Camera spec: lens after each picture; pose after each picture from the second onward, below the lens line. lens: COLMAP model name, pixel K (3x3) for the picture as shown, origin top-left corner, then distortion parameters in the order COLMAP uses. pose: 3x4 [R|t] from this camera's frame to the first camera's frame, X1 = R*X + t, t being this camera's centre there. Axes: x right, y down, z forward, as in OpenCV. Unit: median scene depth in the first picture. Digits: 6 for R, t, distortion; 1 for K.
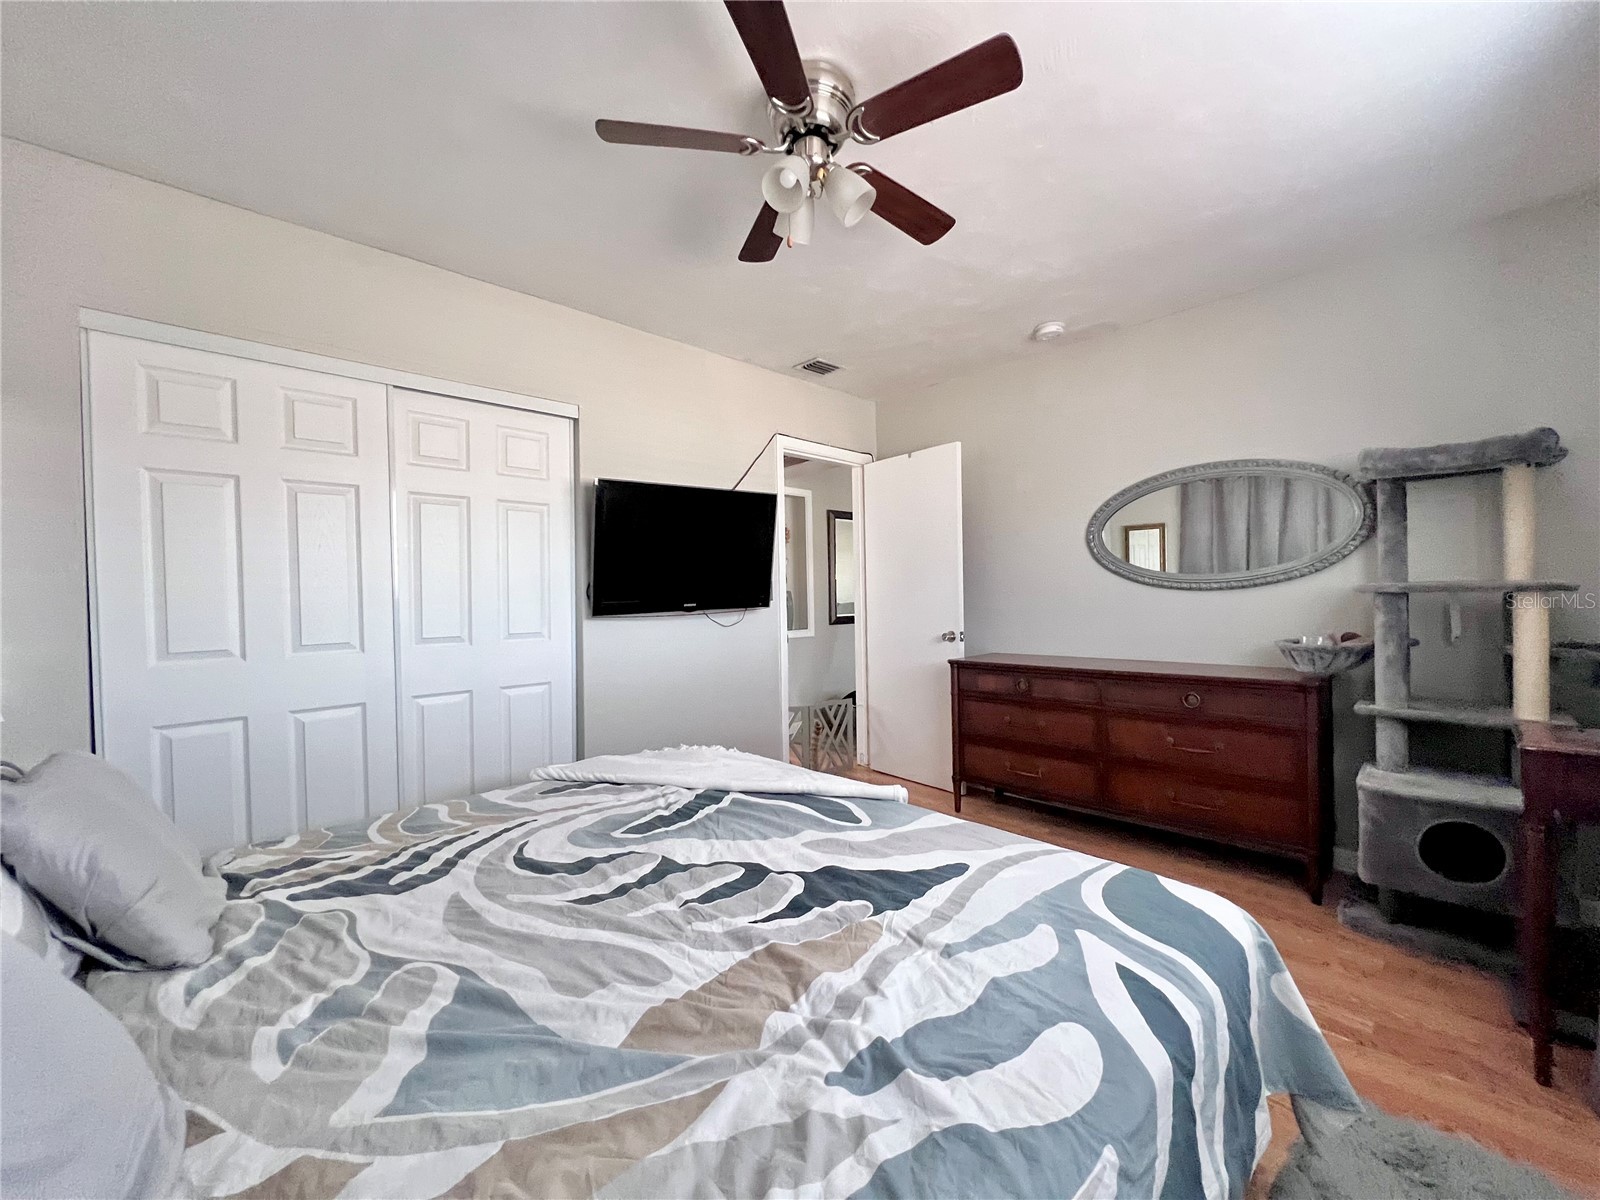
lens RADIAL K [[641.0, 0, 799.4], [0, 641.0, 596.0], [0, 0, 1]] dist [-0.001076, 0.000455]
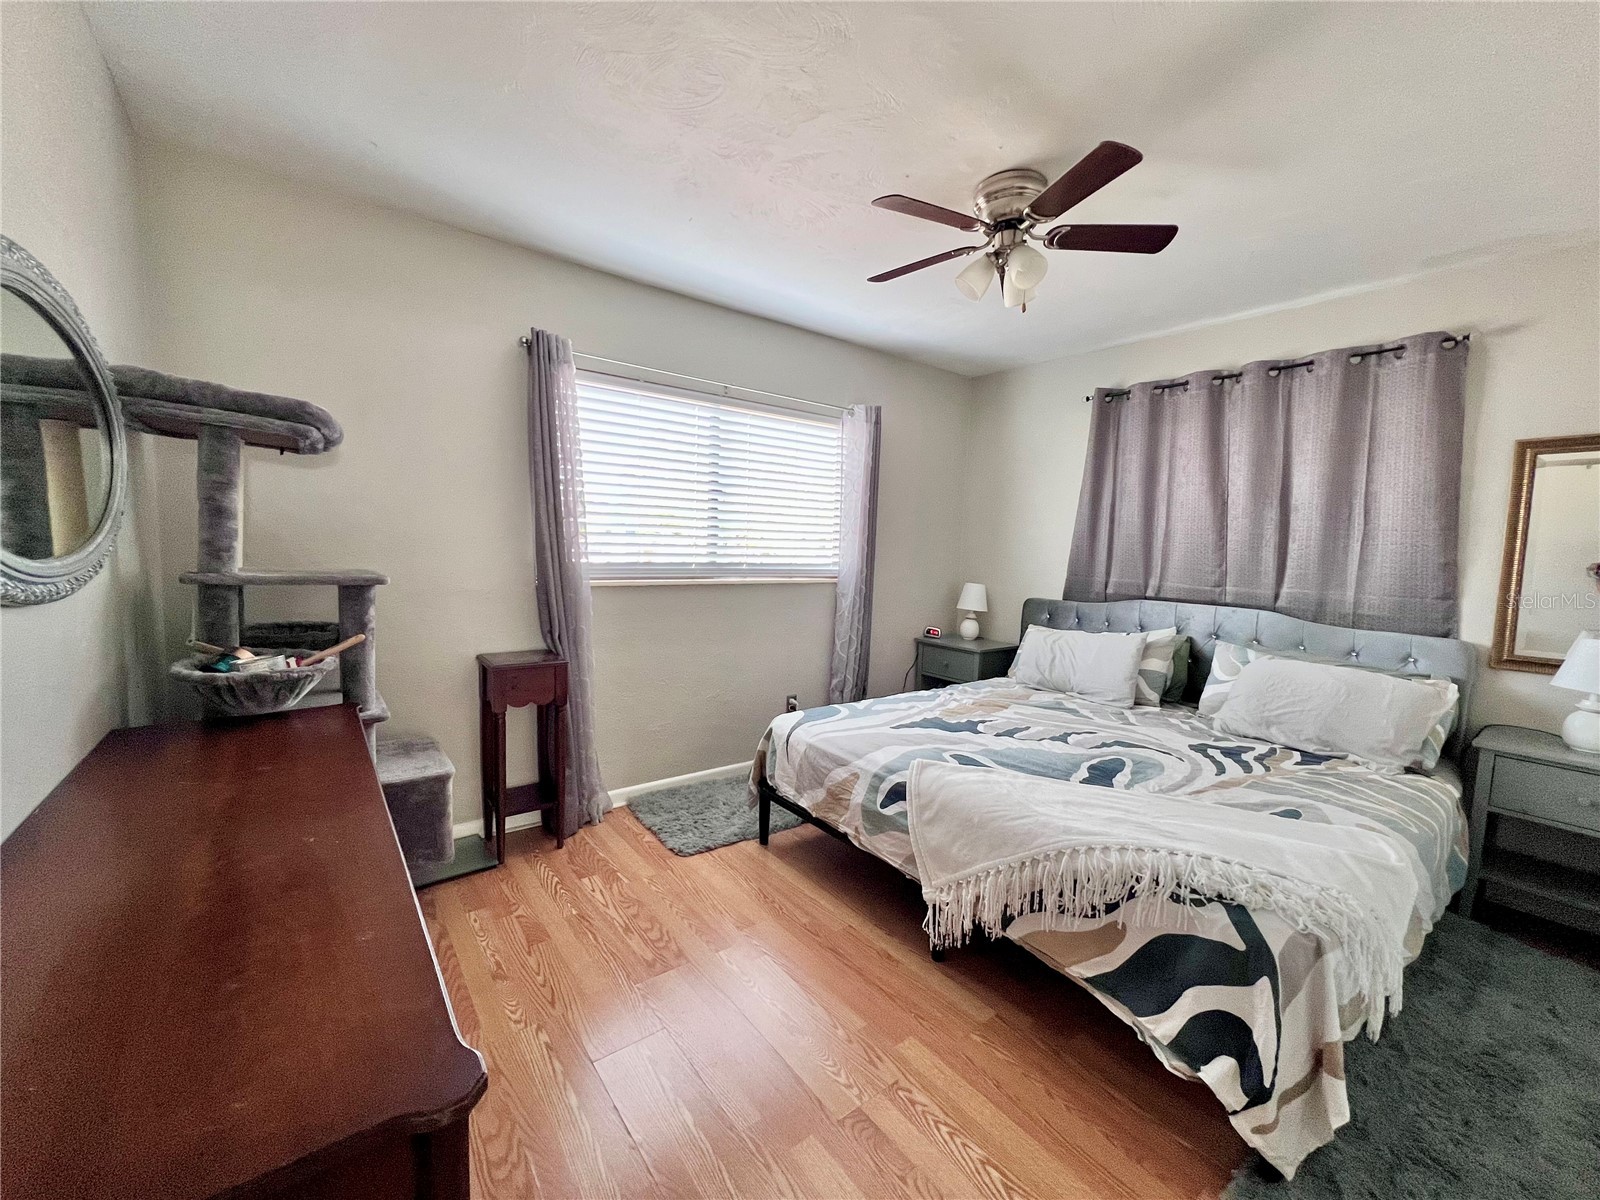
lens RADIAL K [[641.0, 0, 805.7], [0, 641.0, 601.7], [0, 0, 1]] dist [-0.001076, 0.000455]
pose [[-0.993546, -0.025505, 0.110529, 0.277673], [-0.016104, 0.996240, 0.085126, -0.087544], [-0.112284, 0.082796, -0.990221, 2.517683]]
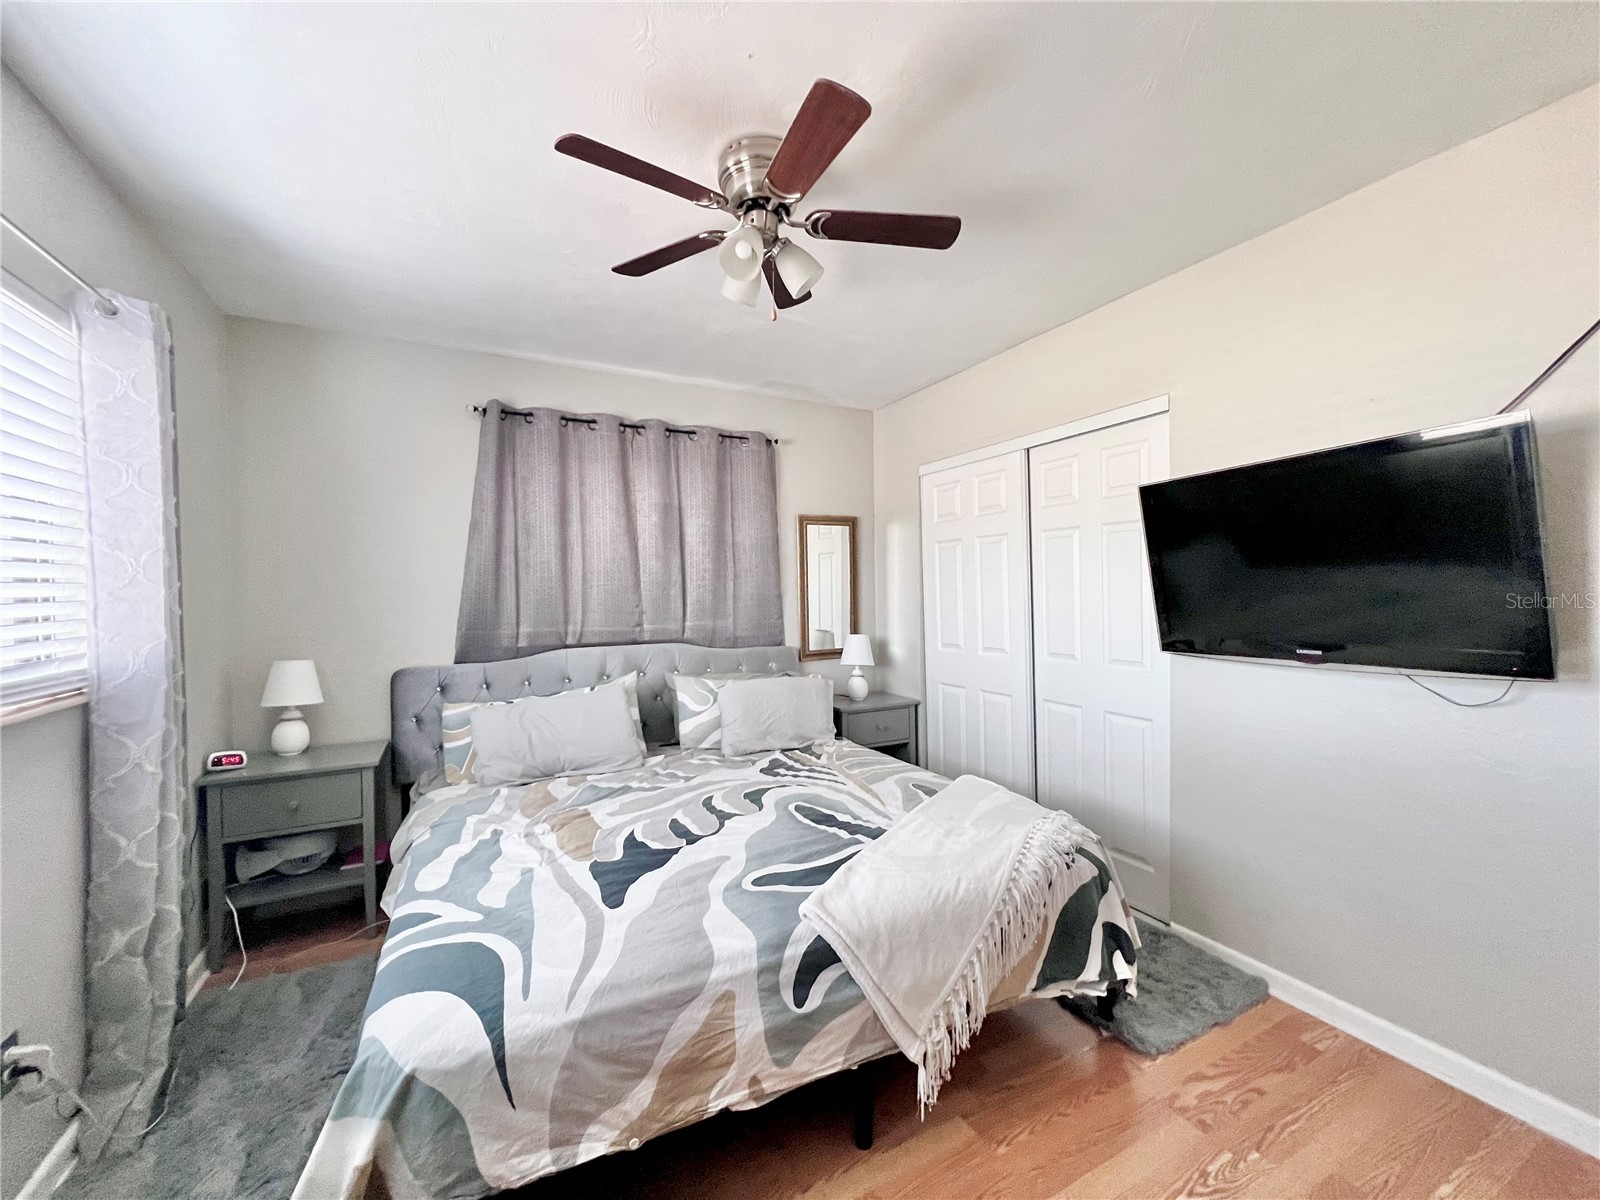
lens RADIAL K [[641.0, 0, 807.1], [0, 641.0, 595.9], [0, 0, 1]] dist [-0.001076, 0.000455]
pose [[-0.282573, 0.032681, -0.958689, 1.080431], [0.021549, 0.999384, 0.027716, -0.129536], [0.959004, -0.012827, -0.283103, 1.460617]]
